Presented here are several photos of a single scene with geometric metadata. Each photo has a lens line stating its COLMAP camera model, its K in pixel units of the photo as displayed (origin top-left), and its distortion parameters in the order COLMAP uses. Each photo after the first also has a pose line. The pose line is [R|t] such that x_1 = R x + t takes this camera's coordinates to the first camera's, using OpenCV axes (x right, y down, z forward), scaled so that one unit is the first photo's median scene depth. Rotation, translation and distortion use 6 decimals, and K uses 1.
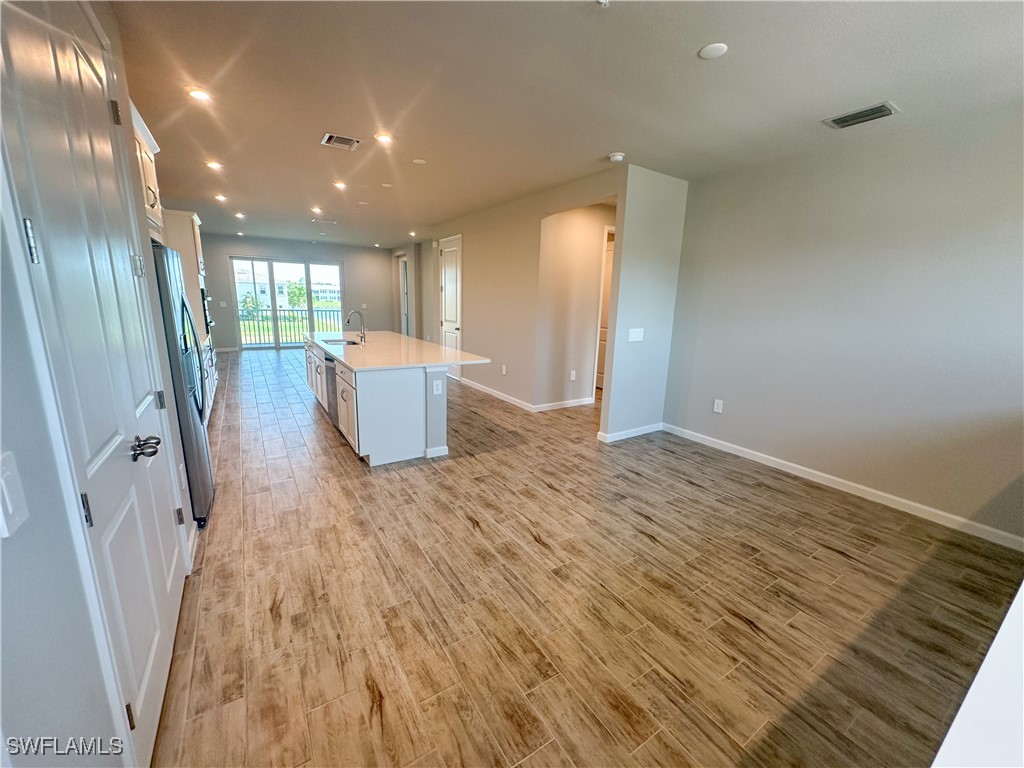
lens RADIAL K [[409.6, 0, 512.1], [0, 409.6, 384.3], [0, 0, 1]] dist [-0.005753, 0.001473]
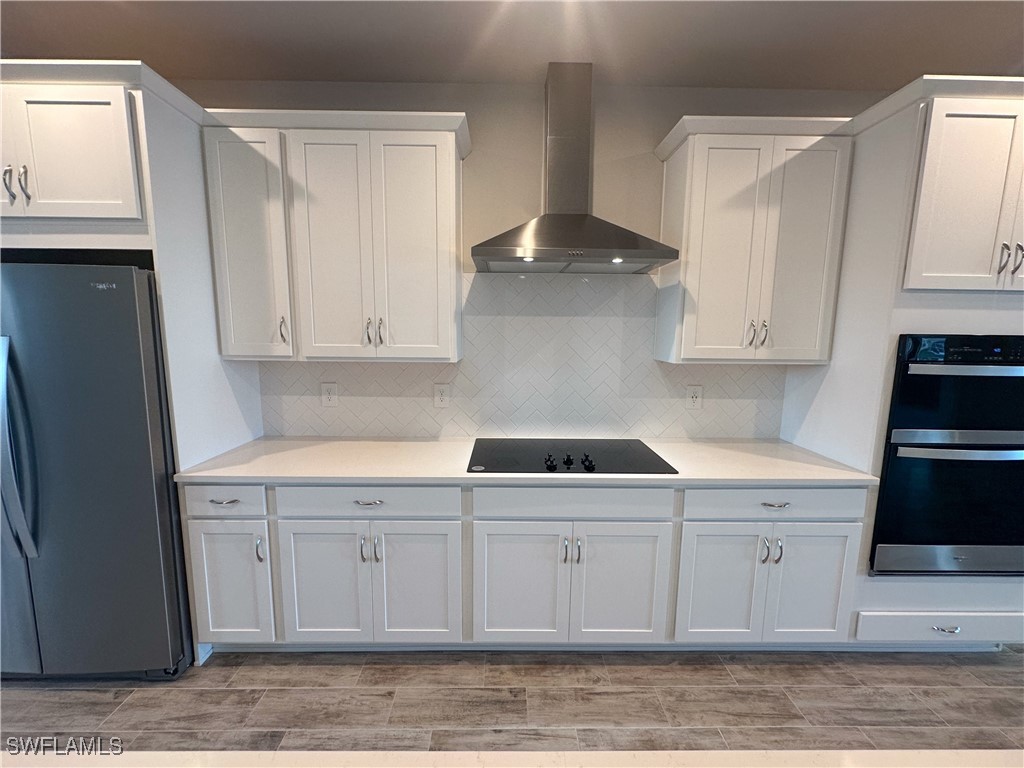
lens RADIAL K [[409.6, 0, 510.9], [0, 409.6, 385.1], [0, 0, 1]] dist [-0.005753, 0.001473]
pose [[-0.534607, 0.085455, -0.840769, -0.577819], [-0.200155, 0.953765, 0.224209, -0.351459], [0.821056, 0.288148, -0.492786, 1.550500]]
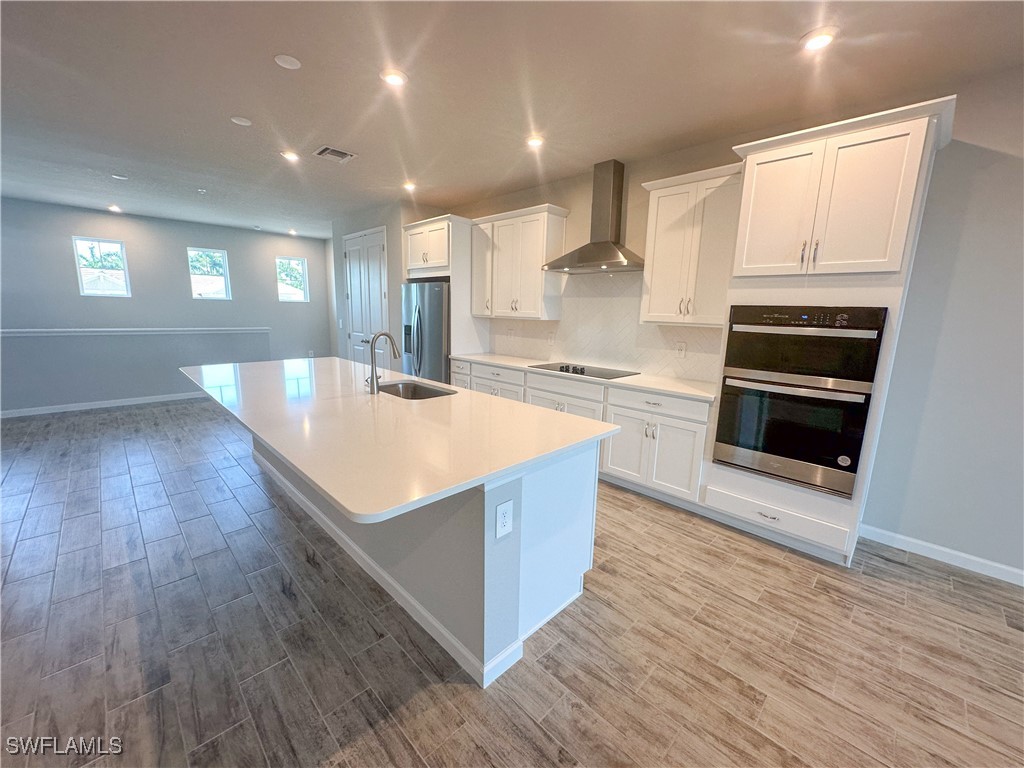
lens RADIAL K [[409.6, 0, 502.6], [0, 409.6, 391.8], [0, 0, 1]] dist [-0.005753, 0.001473]
pose [[-0.980921, -0.005651, -0.194325, -0.677298], [-0.083324, 0.915332, 0.393986, -0.520659], [0.175645, 0.402661, -0.898339, 2.399239]]
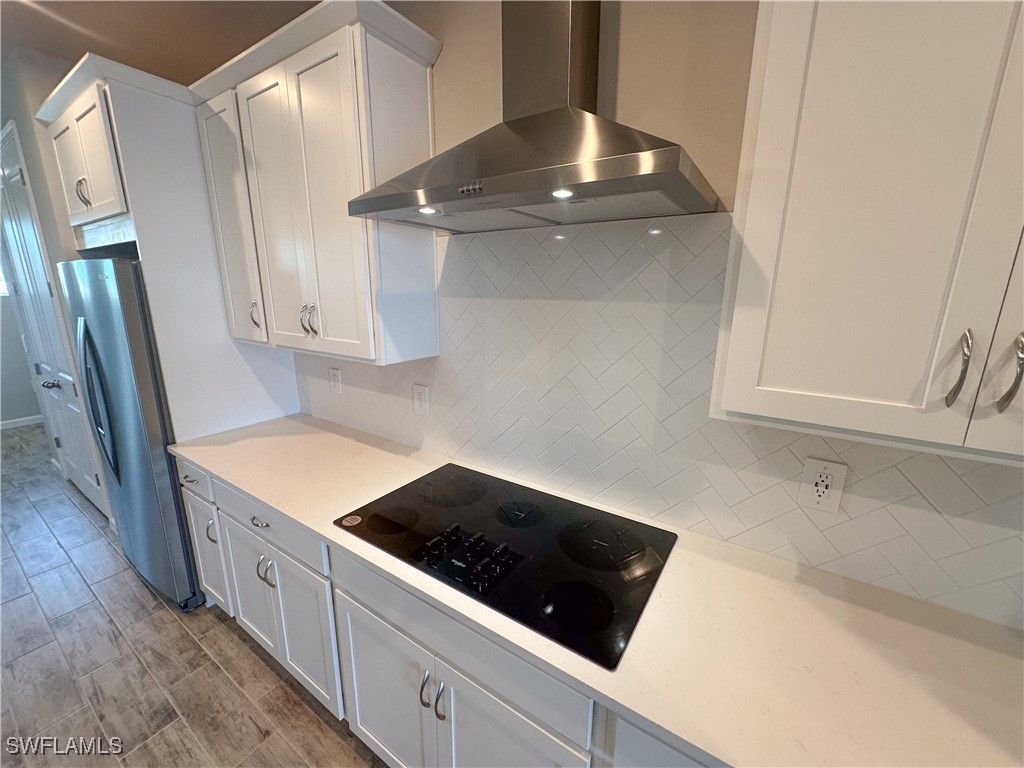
lens RADIAL K [[409.6, 0, 511.2], [0, 409.6, 384.6], [0, 0, 1]] dist [-0.005753, 0.001473]
pose [[-0.917578, 0.063061, -0.392523, -1.002247], [-0.111213, 0.907205, 0.405723, -0.409523], [0.381684, 0.415936, -0.825418, 1.606035]]
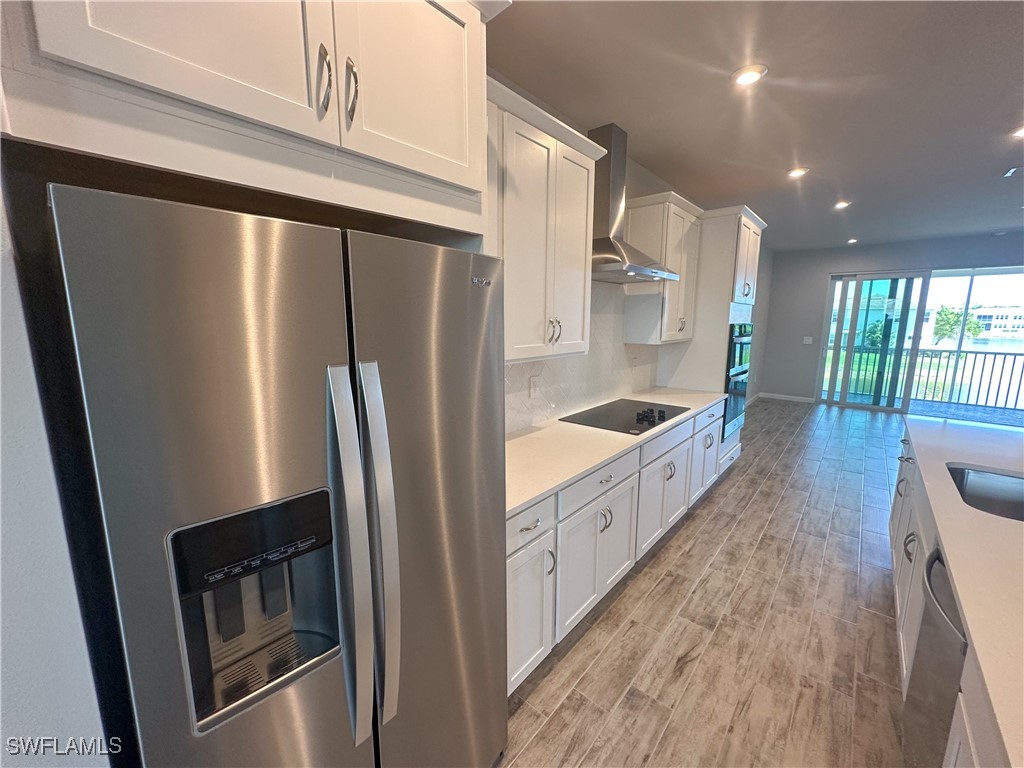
lens RADIAL K [[409.6, 0, 509.5], [0, 409.6, 385.1], [0, 0, 1]] dist [-0.005753, 0.001473]
pose [[0.272031, 0.134724, -0.952811, -0.383887], [-0.197112, 0.976957, 0.081862, -0.209398], [0.941884, 0.165542, 0.292319, 0.837924]]
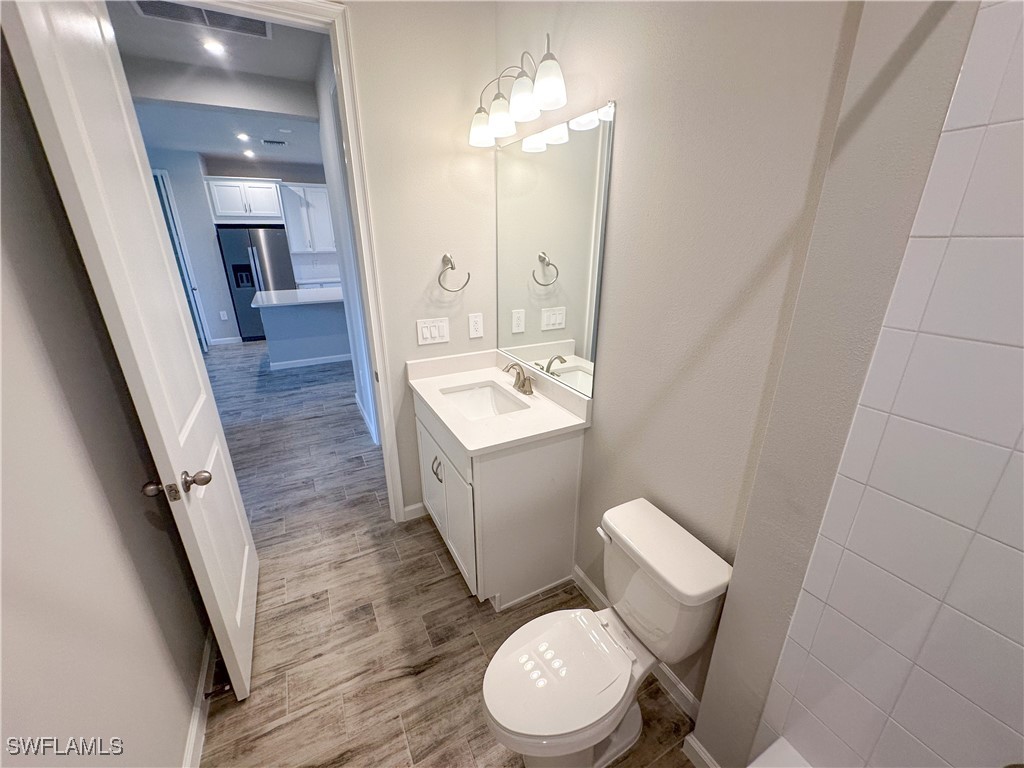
lens RADIAL K [[409.6, 0, 509.1], [0, 409.6, 387.5], [0, 0, 1]] dist [-0.005753, 0.001473]
pose [[-0.091973, 0.319420, -0.943139, 1.291700], [-0.207710, 0.920165, 0.331895, -0.469343], [0.973857, 0.226424, -0.018283, 2.209597]]
